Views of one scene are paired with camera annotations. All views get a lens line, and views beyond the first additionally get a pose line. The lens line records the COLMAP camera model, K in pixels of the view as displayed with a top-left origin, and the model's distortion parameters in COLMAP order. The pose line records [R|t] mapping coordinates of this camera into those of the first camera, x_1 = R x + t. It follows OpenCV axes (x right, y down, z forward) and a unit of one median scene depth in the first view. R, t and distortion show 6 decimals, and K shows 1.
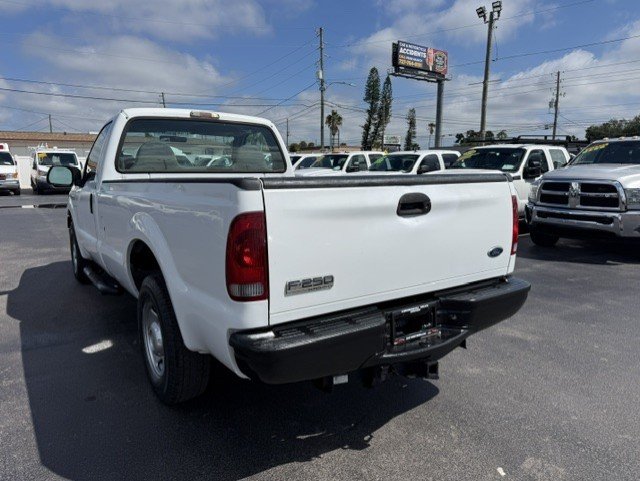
lens RADIAL K [[457.5, 0, 323.7], [0, 457.5, 234.4], [0, 0, 1]] dist [0.019328, -0.005284]
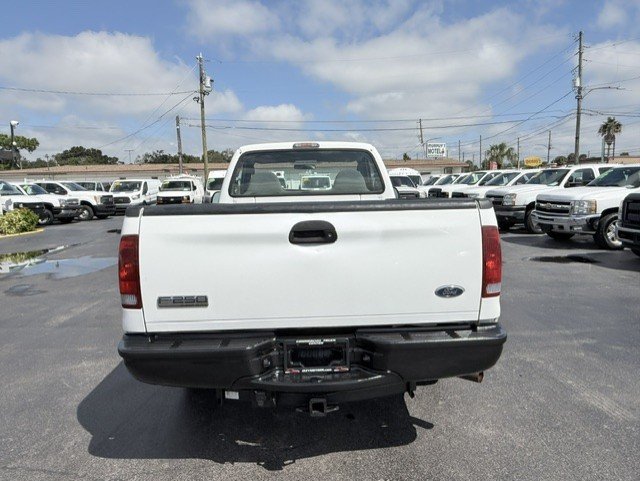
lens RADIAL K [[426.7, 0, 323.8], [0, 426.7, 238.1], [0, 0, 1]] dist [-0.000124, 0.001327]
pose [[0.844622, 0.043147, -0.533621, 0.561150], [-0.054286, 0.998512, -0.005187, -0.040583], [0.532603, 0.033349, 0.845708, 0.205146]]
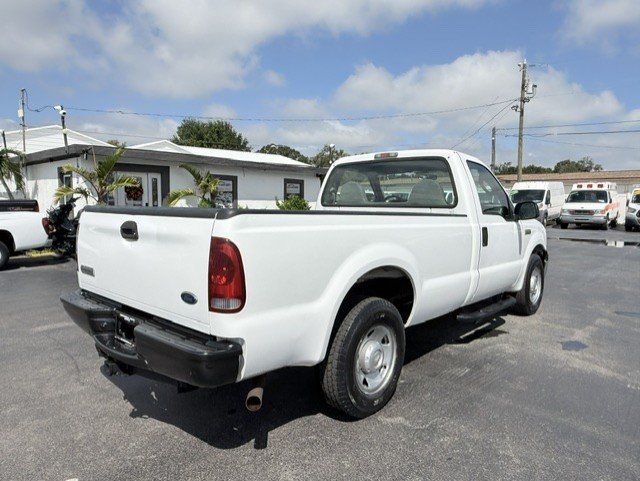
lens RADIAL K [[426.7, 0, 323.8], [0, 426.7, 238.1], [0, 0, 1]] dist [-0.000124, 0.001327]
pose [[0.241315, 0.082045, -0.966973, 1.133123], [-0.146314, 0.988106, 0.047324, -0.139286], [0.959354, 0.130061, 0.250449, 0.977522]]
